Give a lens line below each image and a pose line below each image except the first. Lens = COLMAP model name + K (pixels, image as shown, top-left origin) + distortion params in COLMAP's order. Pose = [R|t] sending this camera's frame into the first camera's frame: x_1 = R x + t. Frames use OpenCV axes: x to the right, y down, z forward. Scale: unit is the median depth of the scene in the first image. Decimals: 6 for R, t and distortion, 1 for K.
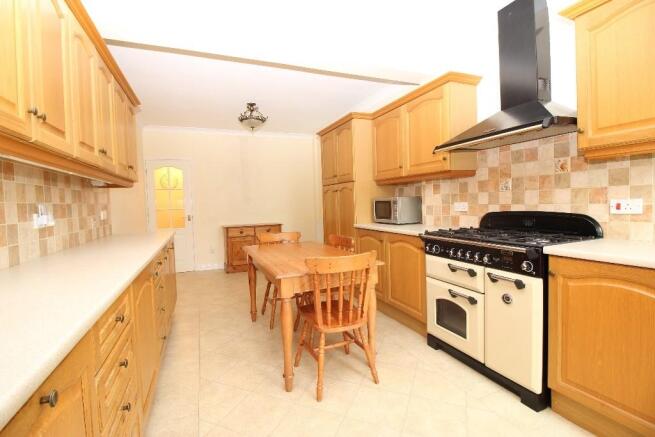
lens RADIAL K [[304.3, 0, 326.0], [0, 304.3, 216.8], [0, 0, 1]] dist [-0.001380, -0.000035]
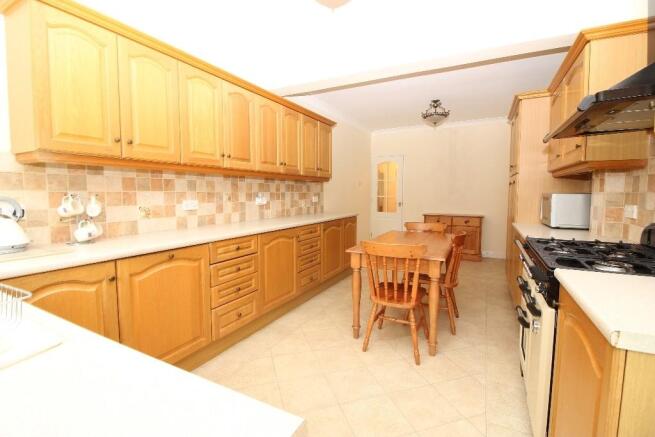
lens RADIAL K [[304.3, 0, 328.2], [0, 304.3, 217.6], [0, 0, 1]] dist [-0.001380, -0.000035]
pose [[0.646097, 0.093437, -0.757514, 0.588731], [-0.057088, 0.995614, 0.074114, -0.035674], [0.761117, -0.004640, 0.648598, 0.035921]]
